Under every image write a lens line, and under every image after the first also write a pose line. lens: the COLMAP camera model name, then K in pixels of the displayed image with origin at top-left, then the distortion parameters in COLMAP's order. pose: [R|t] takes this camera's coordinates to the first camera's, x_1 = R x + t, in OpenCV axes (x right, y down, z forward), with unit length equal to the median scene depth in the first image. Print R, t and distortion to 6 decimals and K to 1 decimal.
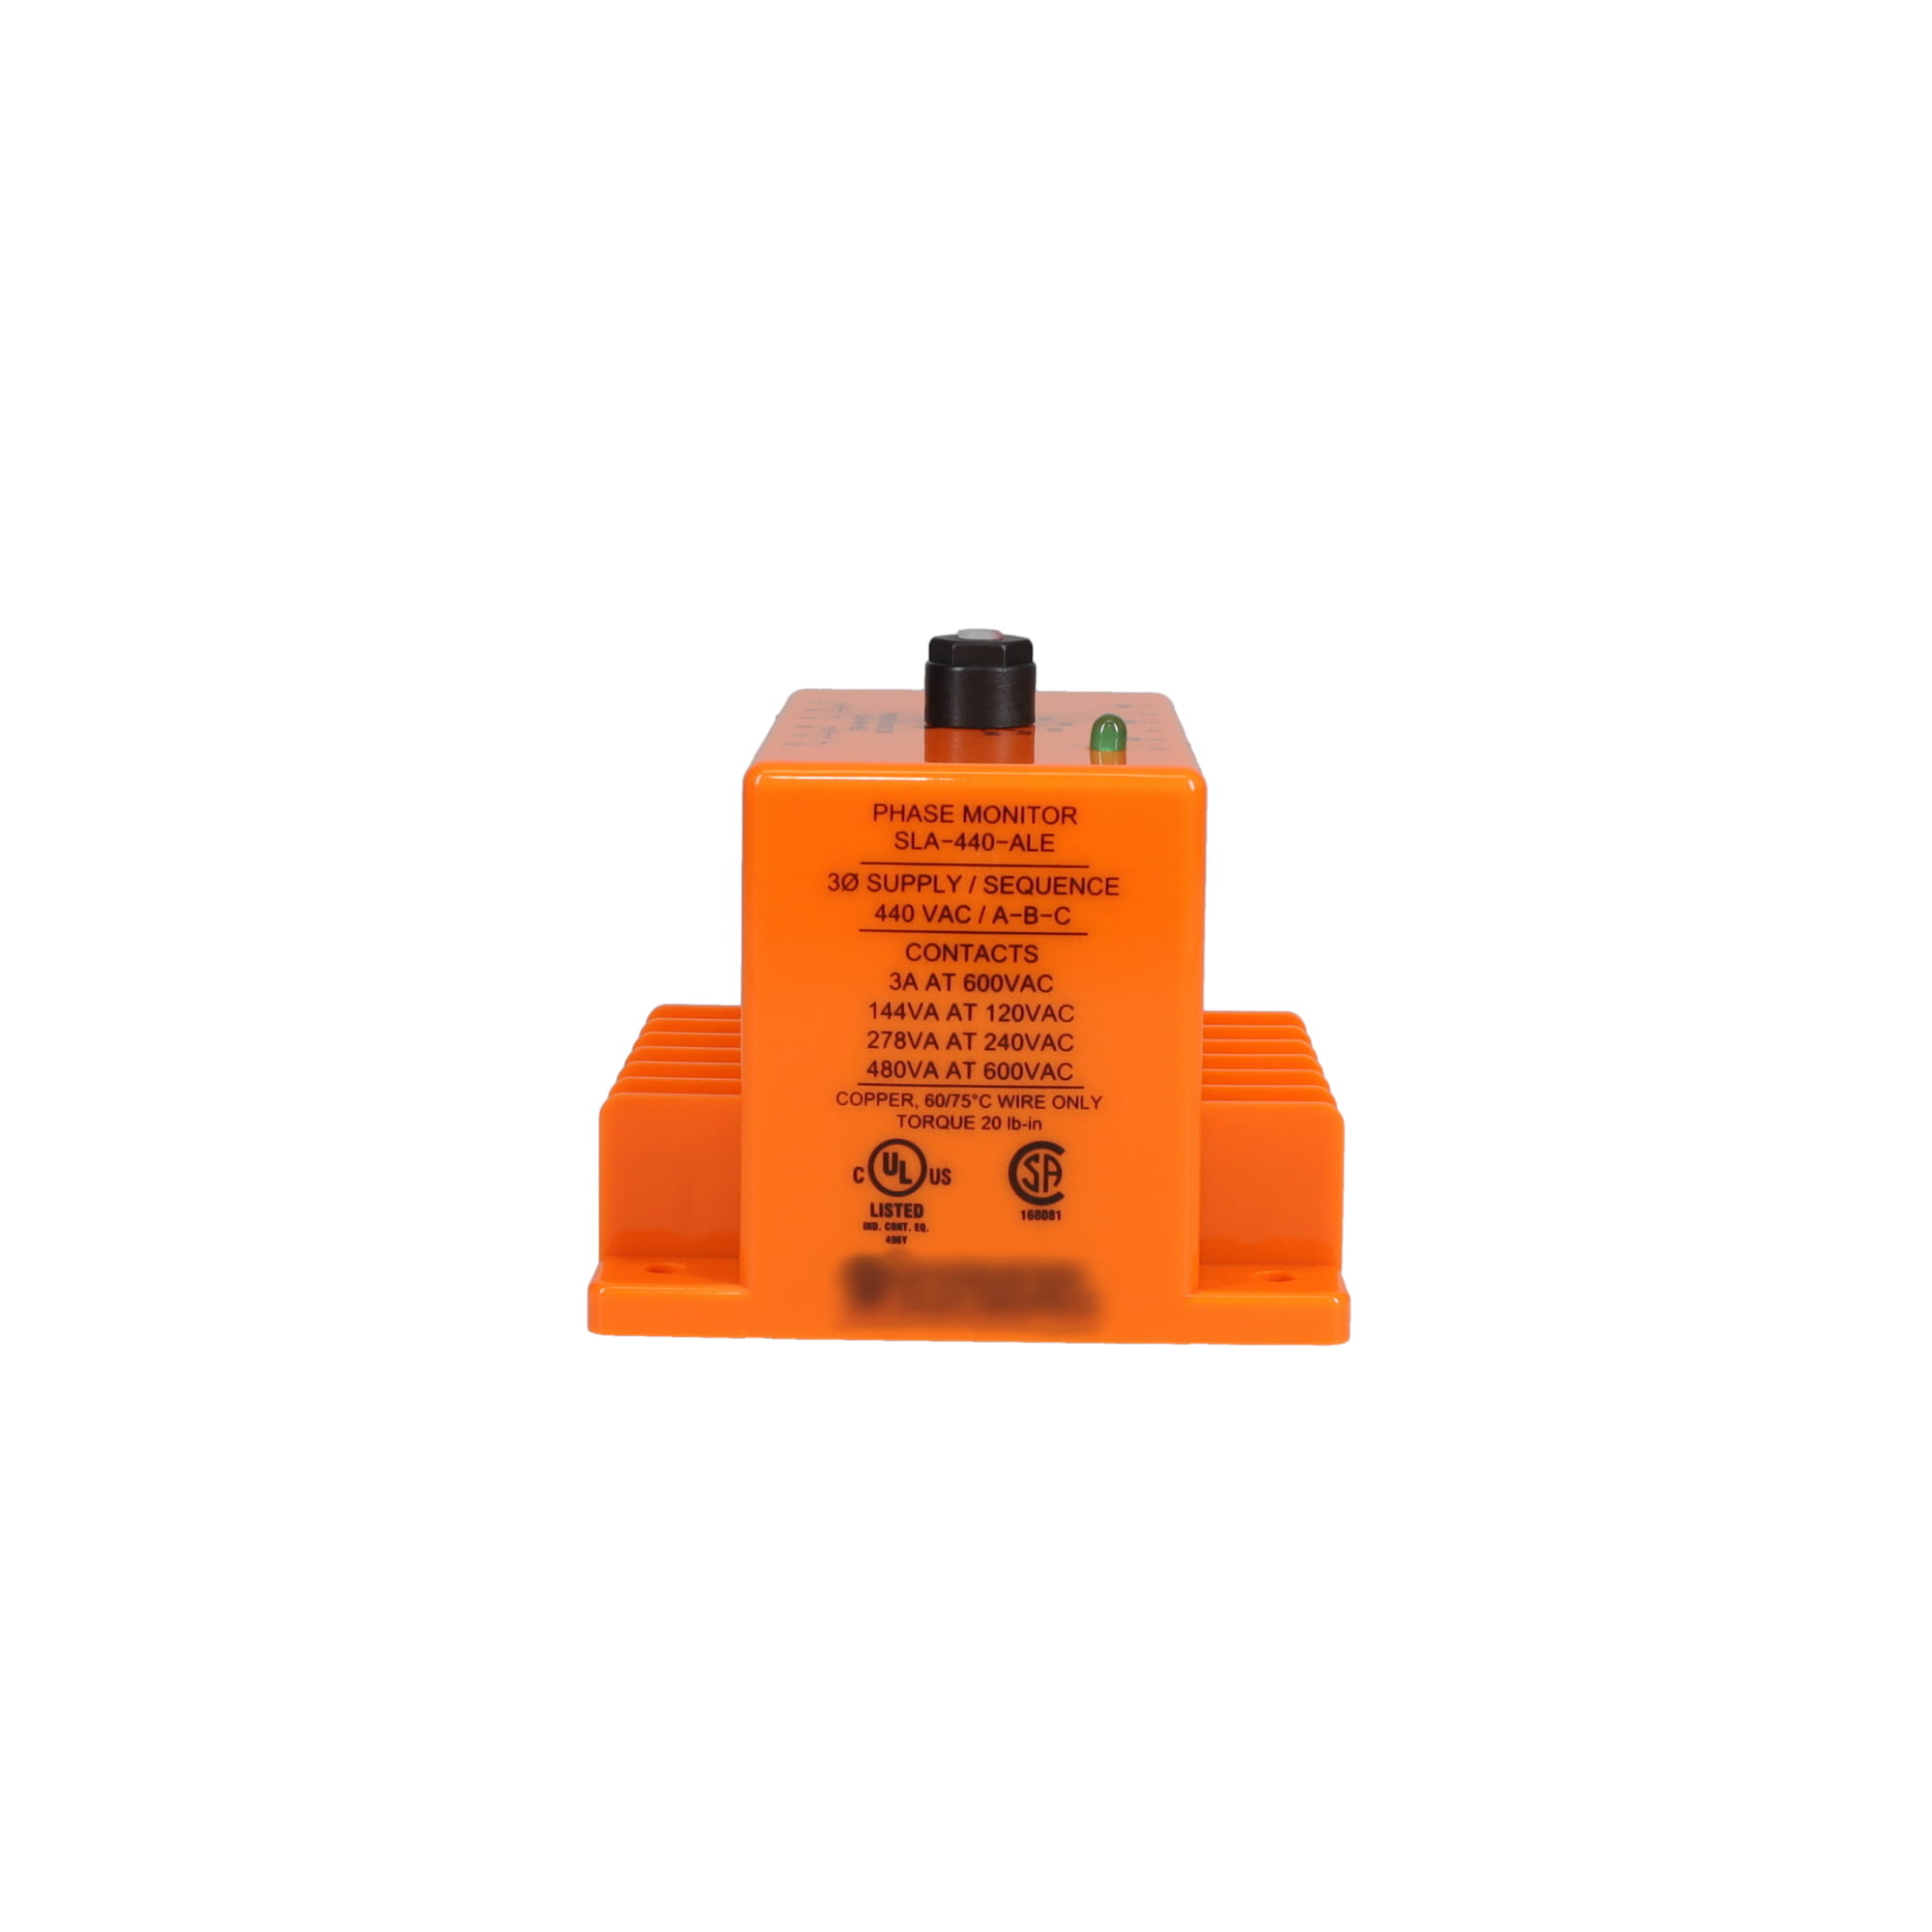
lens RADIAL K [[3808.0, 0, 966.0], [0, 3808.0, 966.0], [0, 0, 1]] dist [-0.006731, 0.015112]
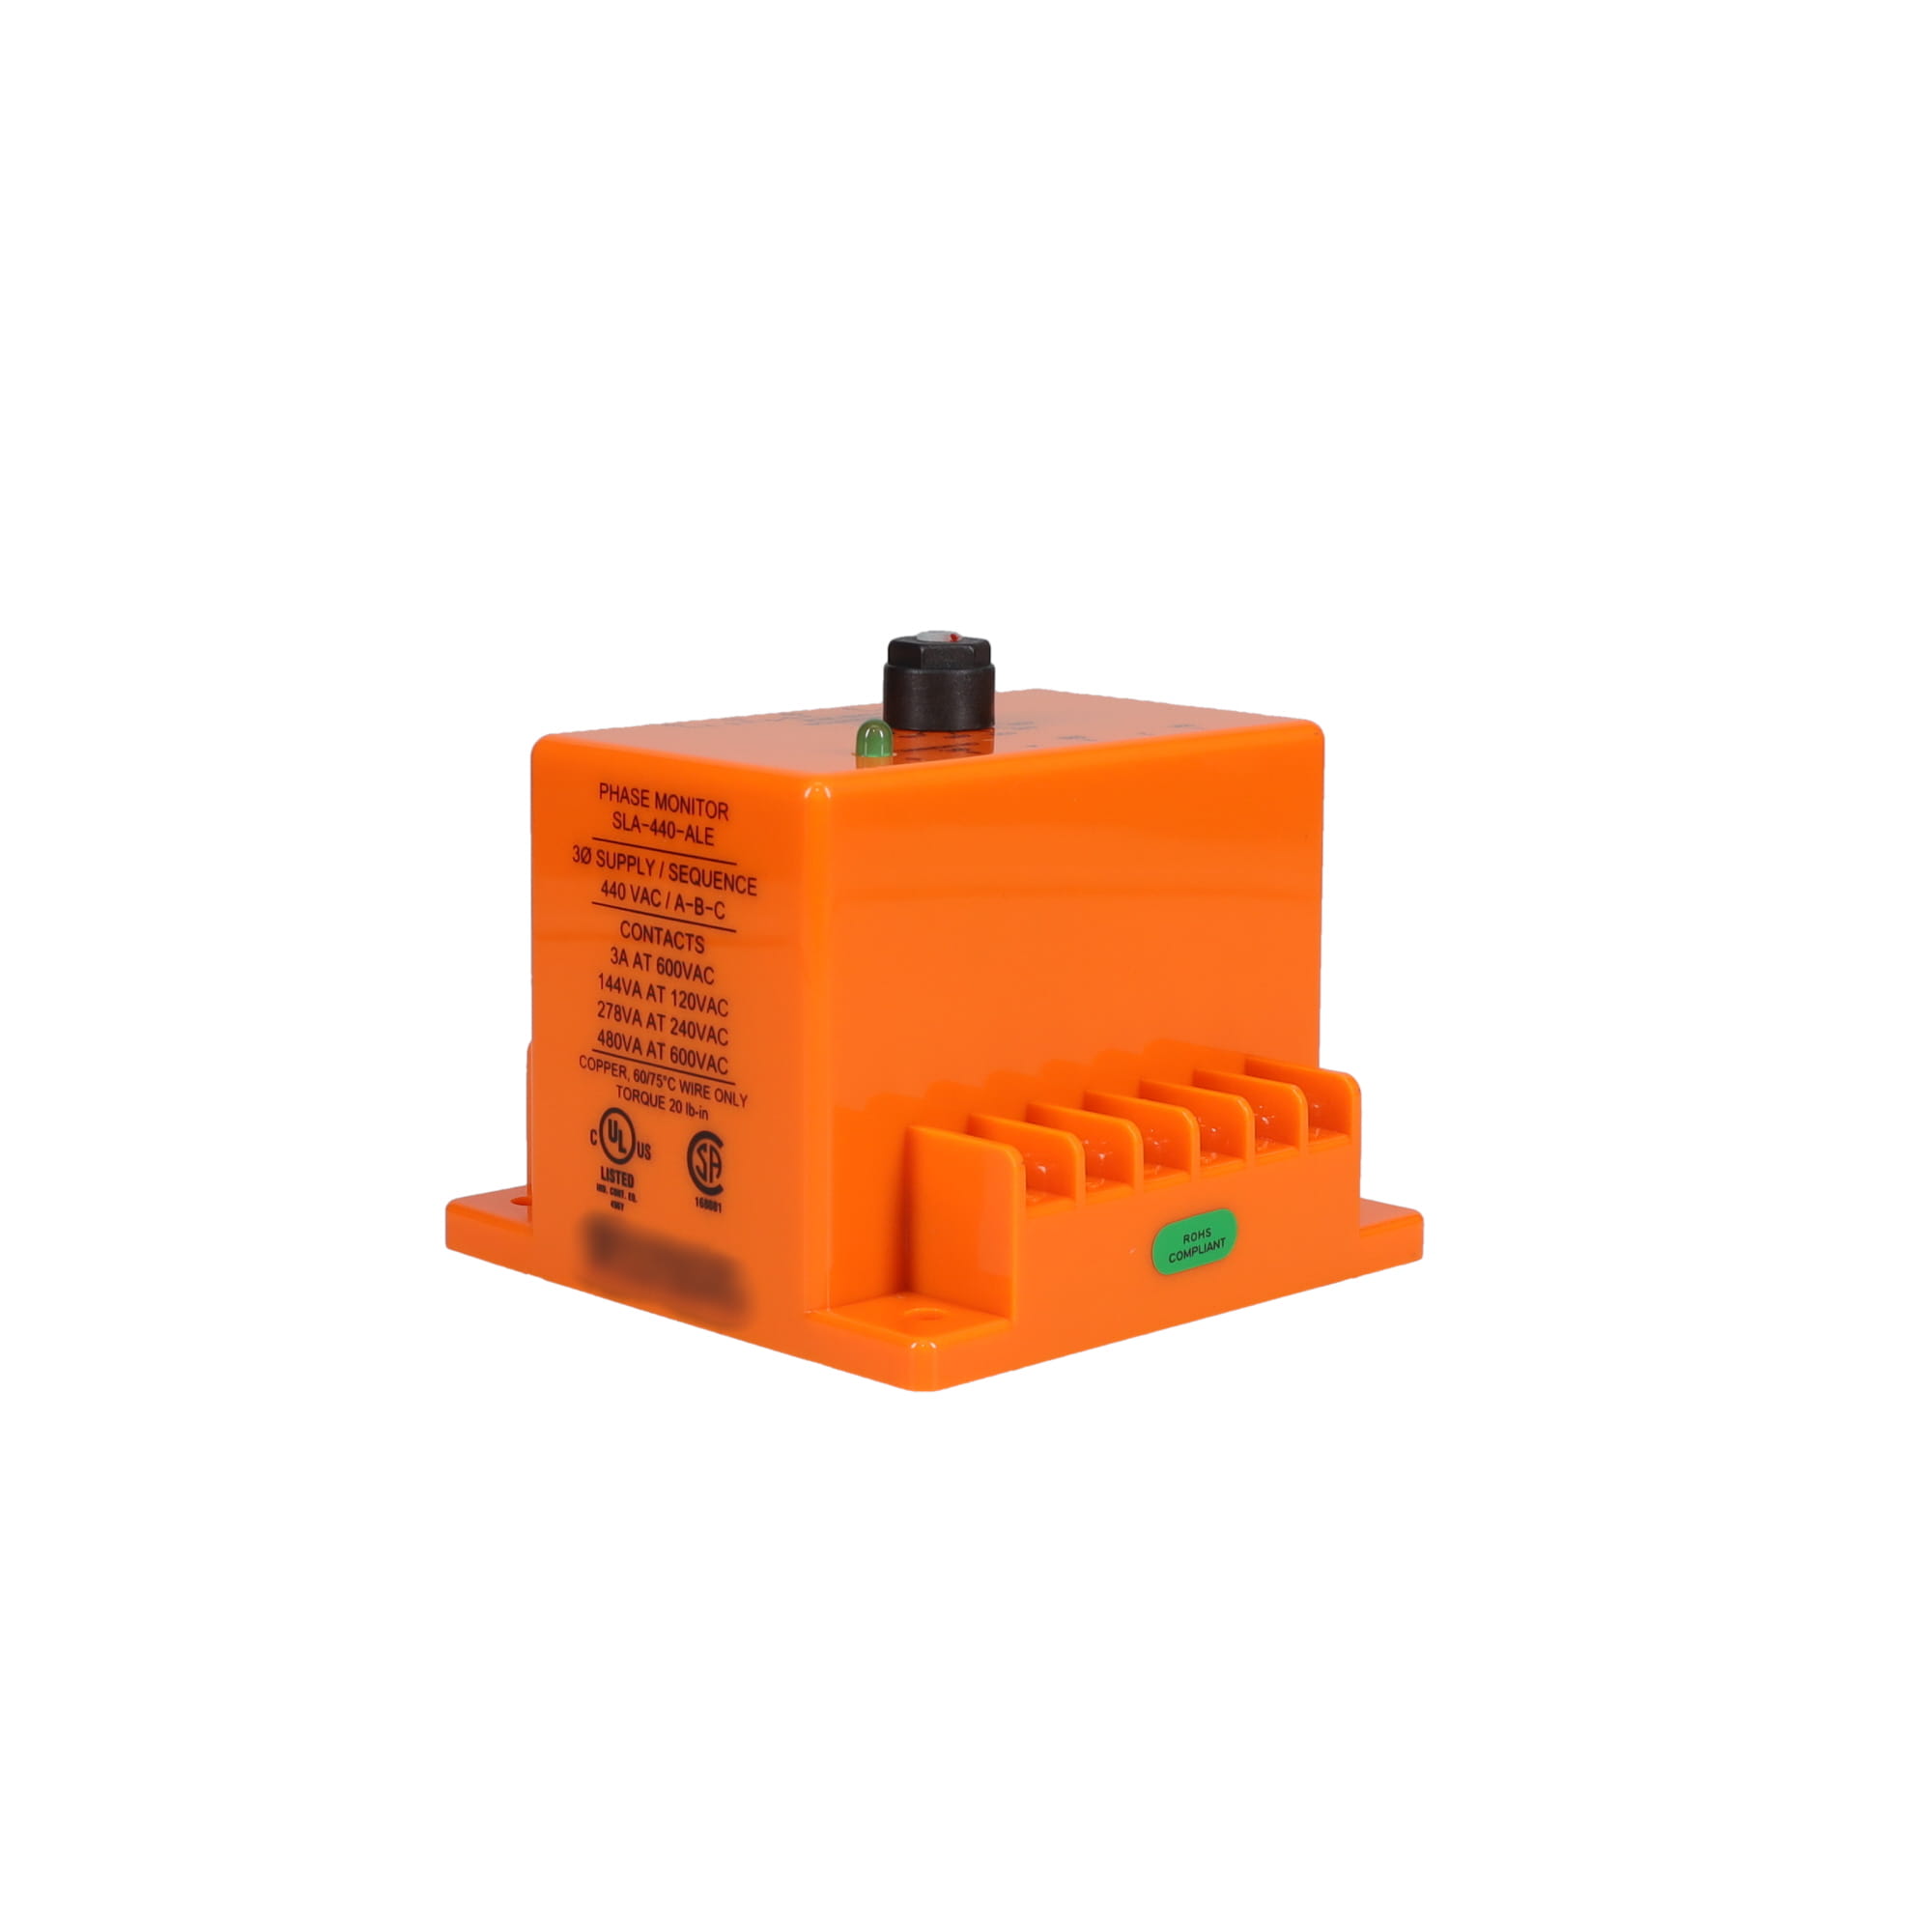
lens RADIAL K [[3808.0, 0, 966.0], [0, 3808.0, 966.0], [0, 0, 1]] dist [-0.006731, 0.015112]
pose [[0.703899, 0.121741, -0.699790, 0.773092], [-0.123089, 0.991204, 0.048625, -0.055269], [0.699554, 0.051909, 0.712692, 0.327509]]
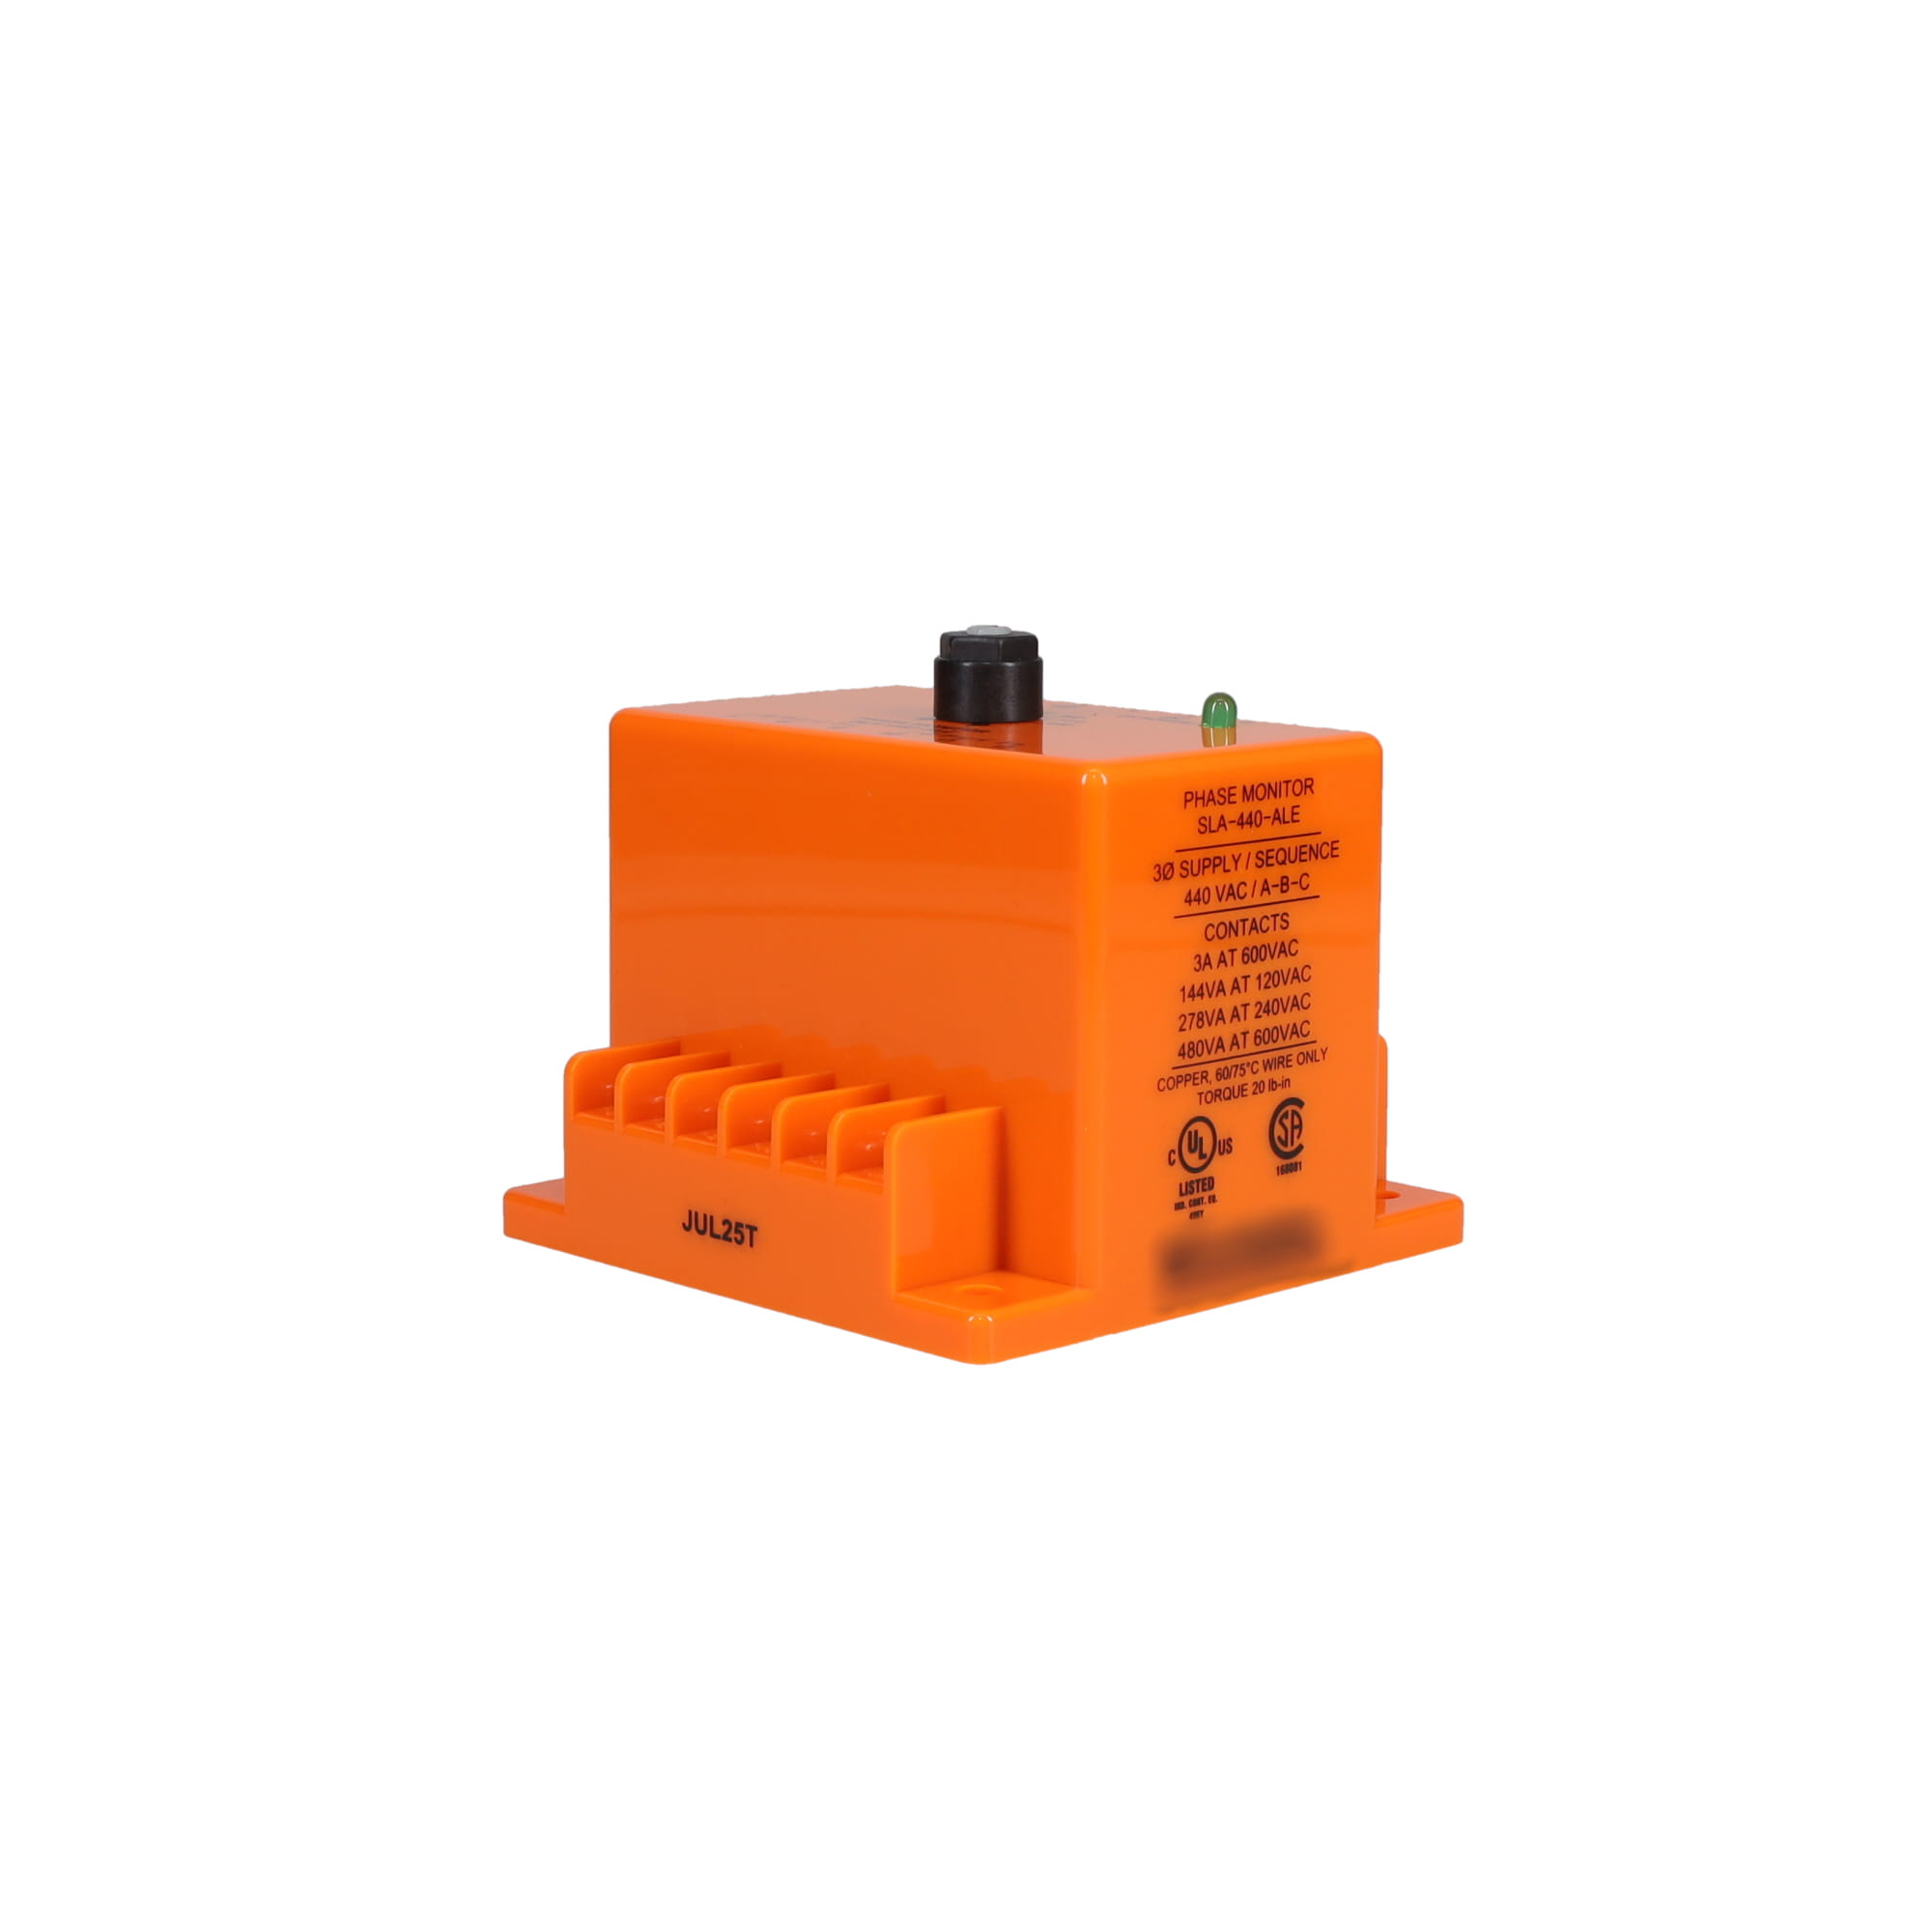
lens RADIAL K [[3808.0, 0, 966.0], [0, 3808.0, 966.0], [0, 0, 1]] dist [-0.006731, 0.015112]
pose [[0.713458, -0.124039, 0.689632, -0.769362], [0.121837, 0.991175, 0.052228, -0.056323], [-0.690024, 0.046760, 0.722274, 0.301151]]
